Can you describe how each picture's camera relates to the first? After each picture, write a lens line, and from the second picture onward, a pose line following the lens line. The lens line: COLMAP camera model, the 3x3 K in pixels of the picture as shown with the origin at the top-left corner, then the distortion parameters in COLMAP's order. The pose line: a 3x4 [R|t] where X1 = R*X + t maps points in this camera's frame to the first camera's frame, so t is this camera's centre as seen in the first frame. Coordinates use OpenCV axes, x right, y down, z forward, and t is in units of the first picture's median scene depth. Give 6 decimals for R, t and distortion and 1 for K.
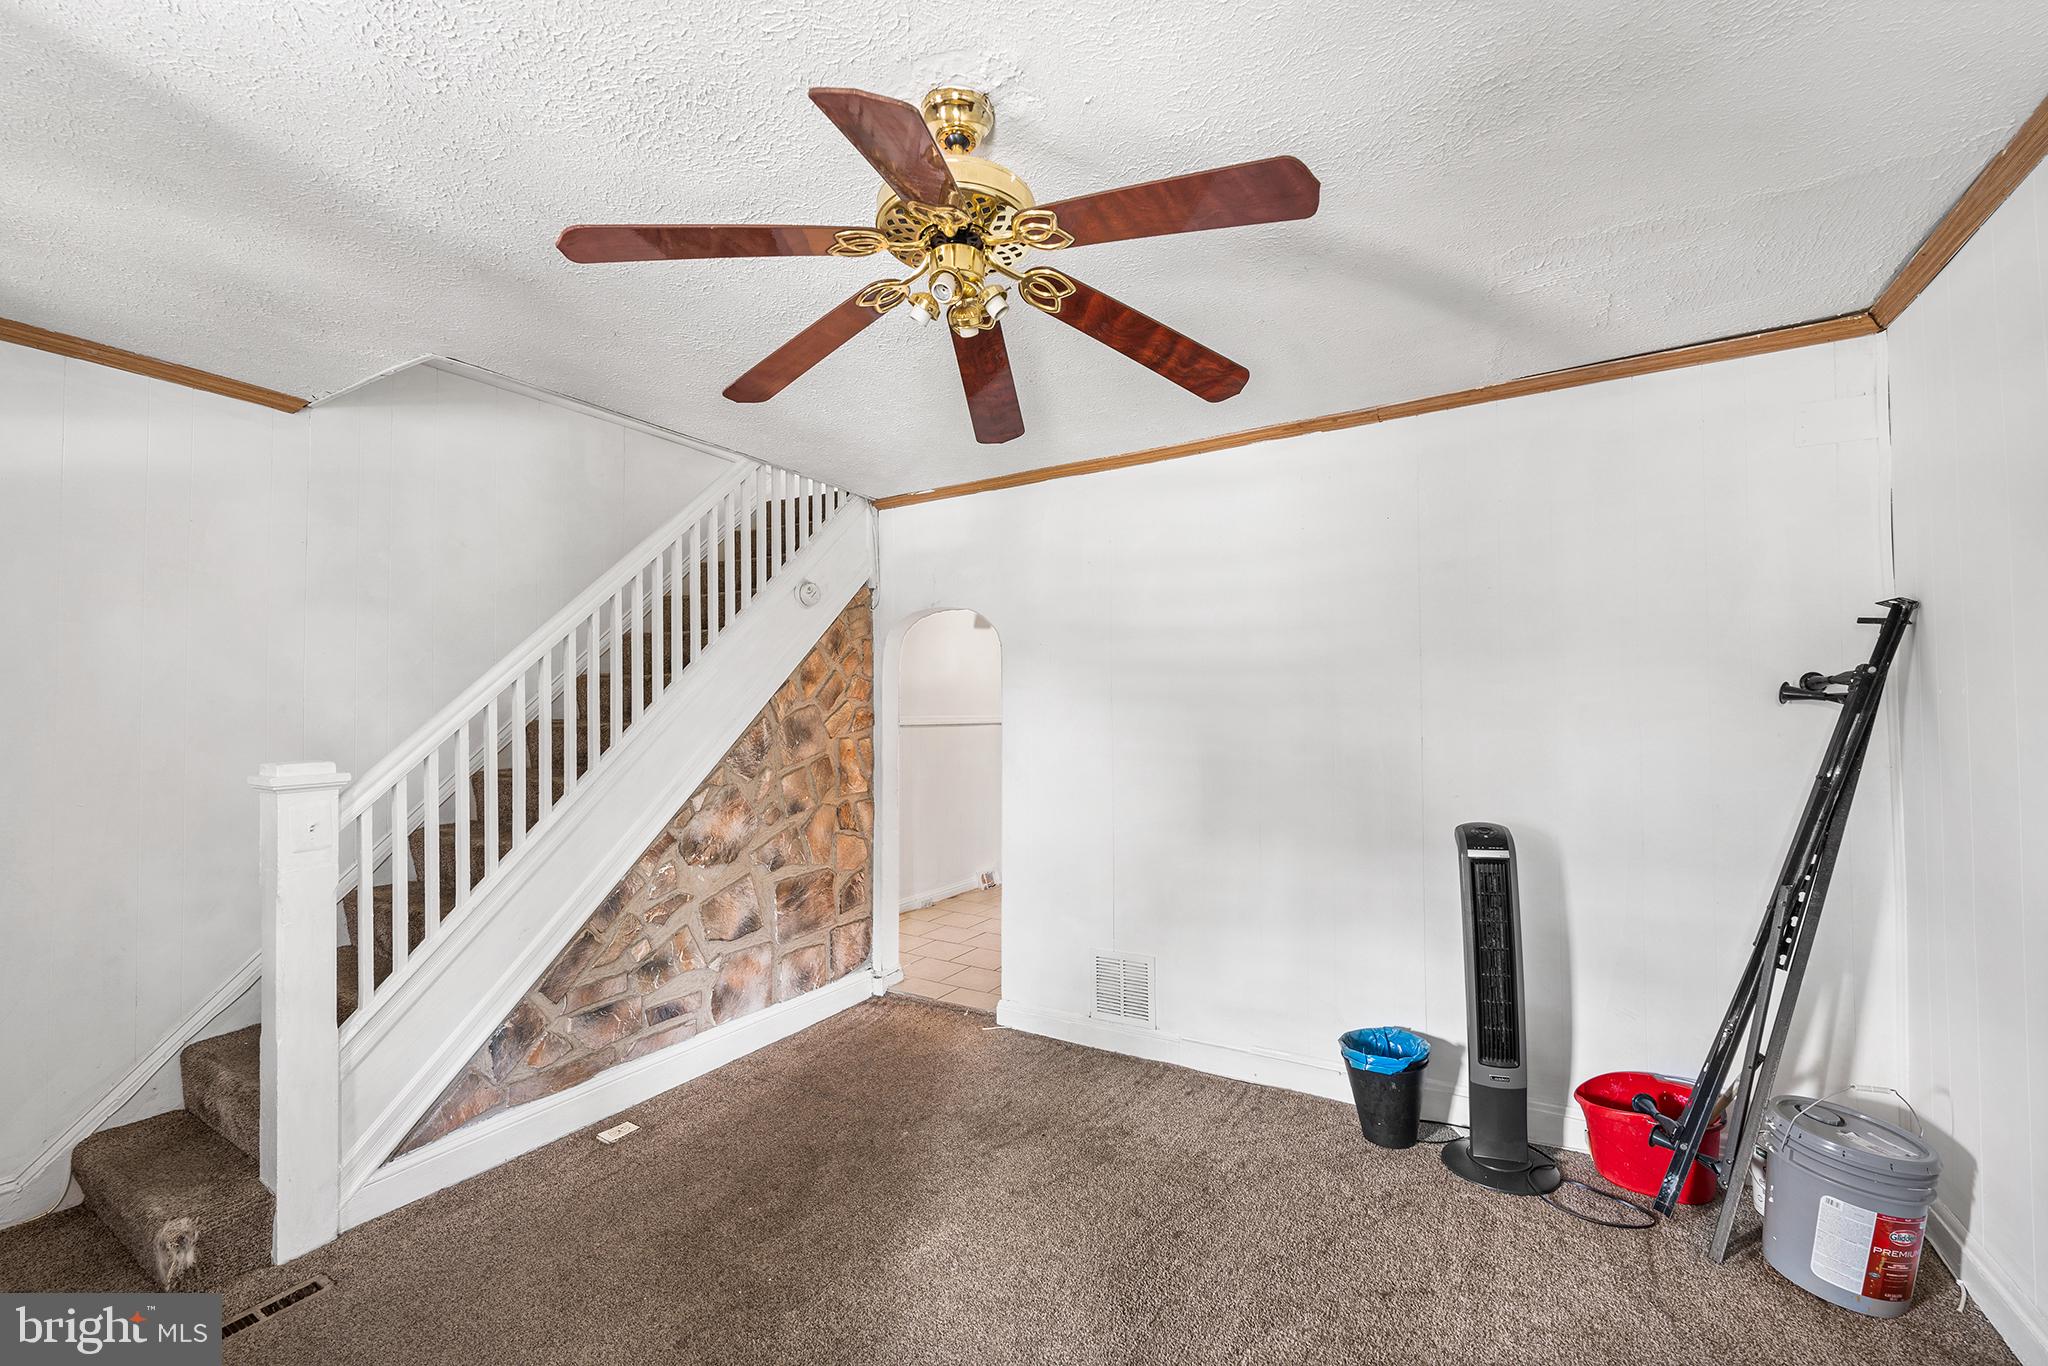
lens RADIAL K [[842.4, 0, 1030.6], [0, 842.4, 694.6], [0, 0, 1]] dist [0.003076, 0.000189]
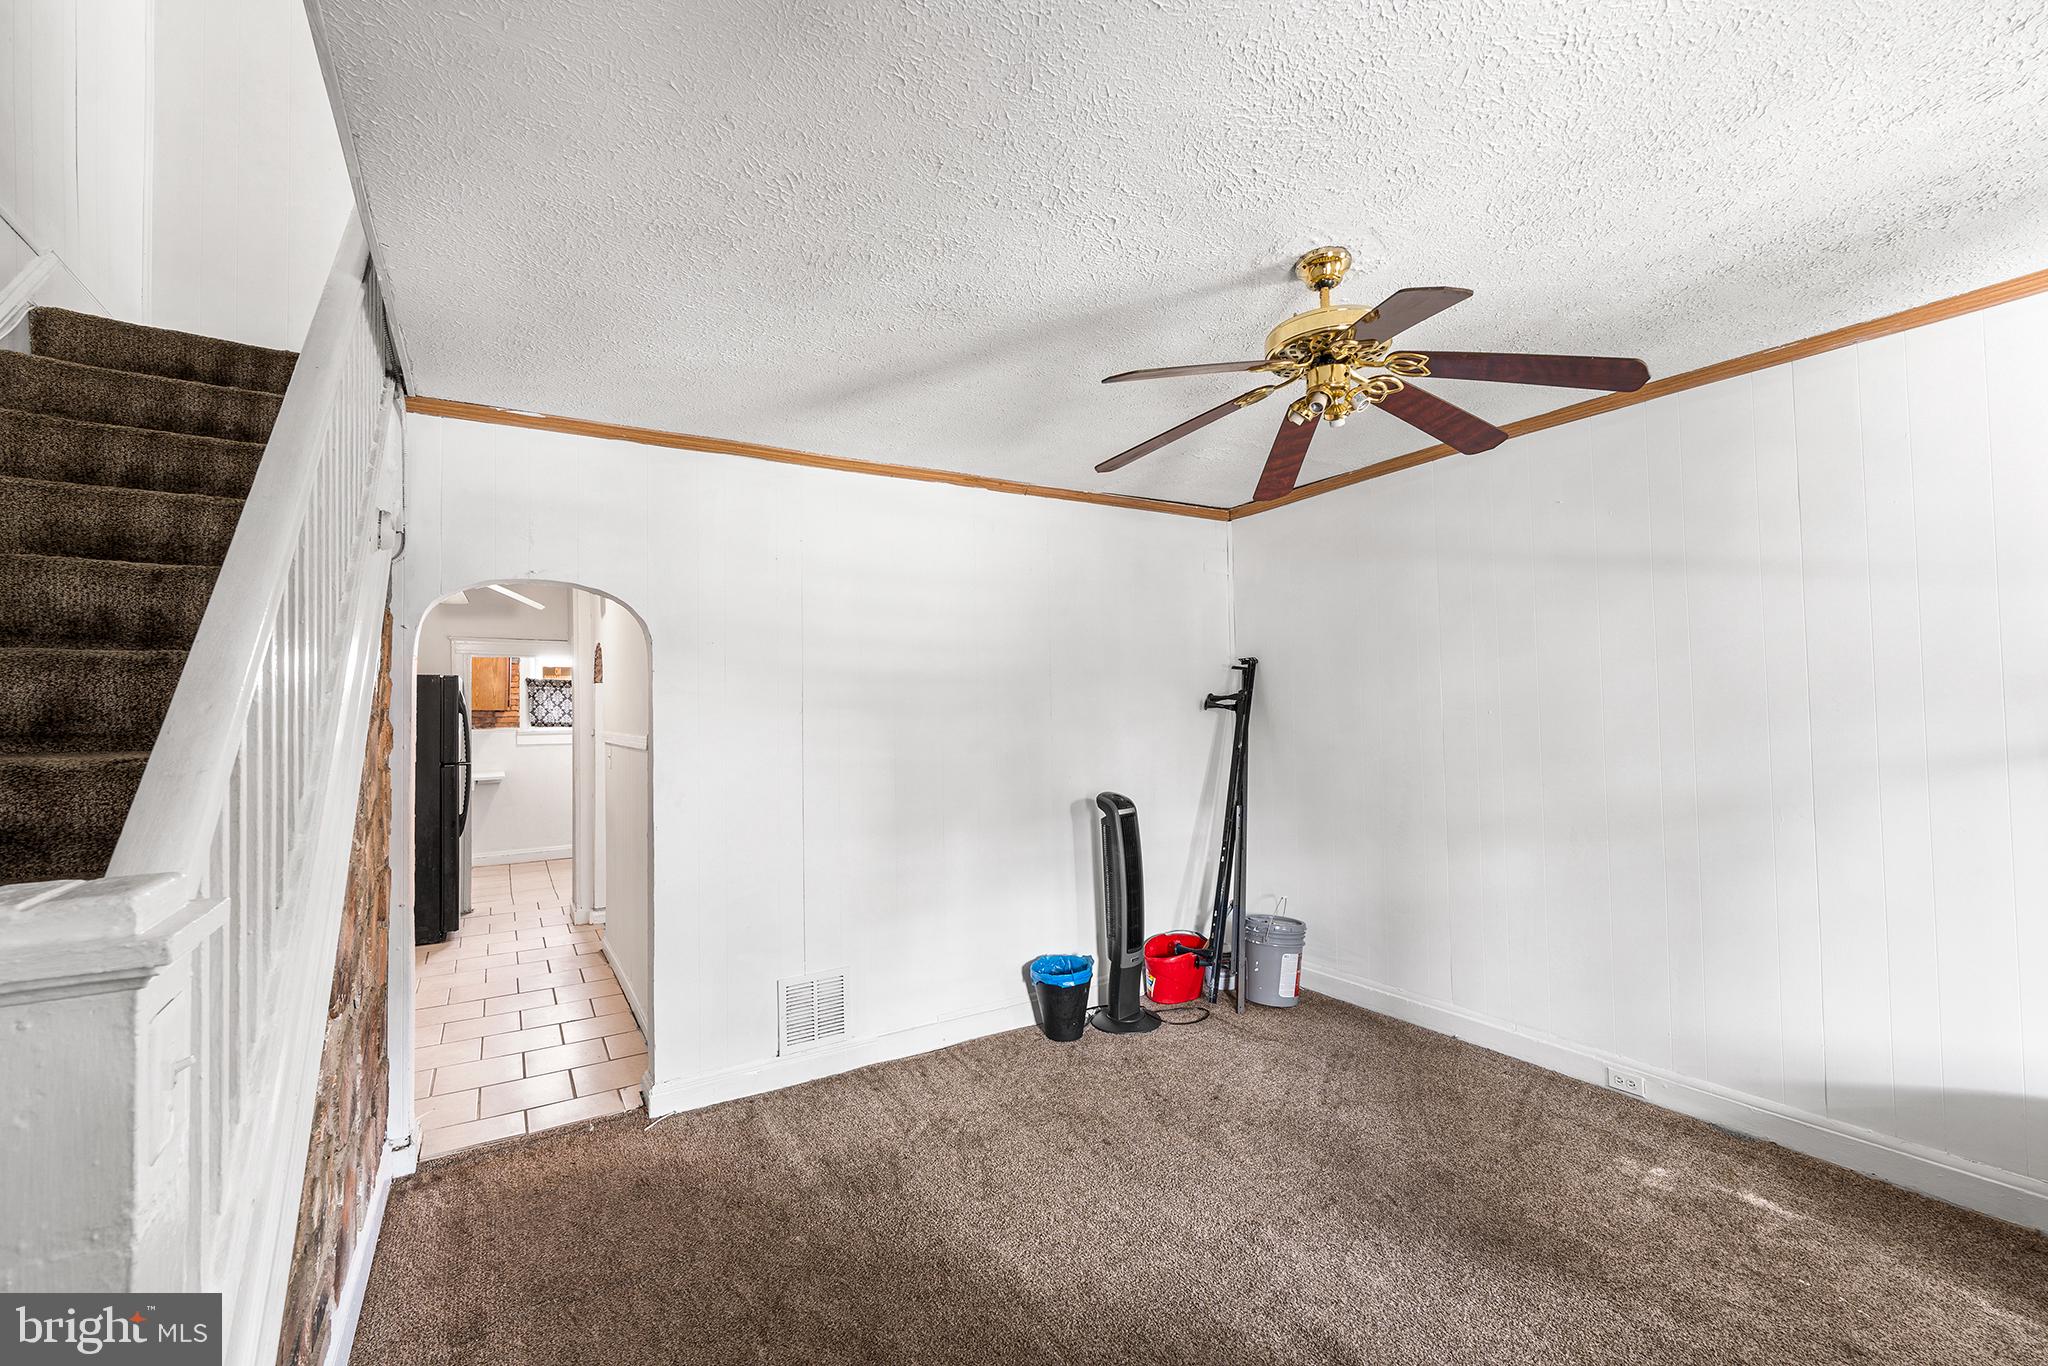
lens RADIAL K [[842.4, 0, 1031.9], [0, 842.4, 691.5], [0, 0, 1]] dist [0.003076, 0.000189]
pose [[0.460893, 0.019966, 0.887231, -0.809403], [-0.003681, 0.999781, -0.020587, 0.007966], [-0.887448, 0.006223, 0.460866, 0.435972]]
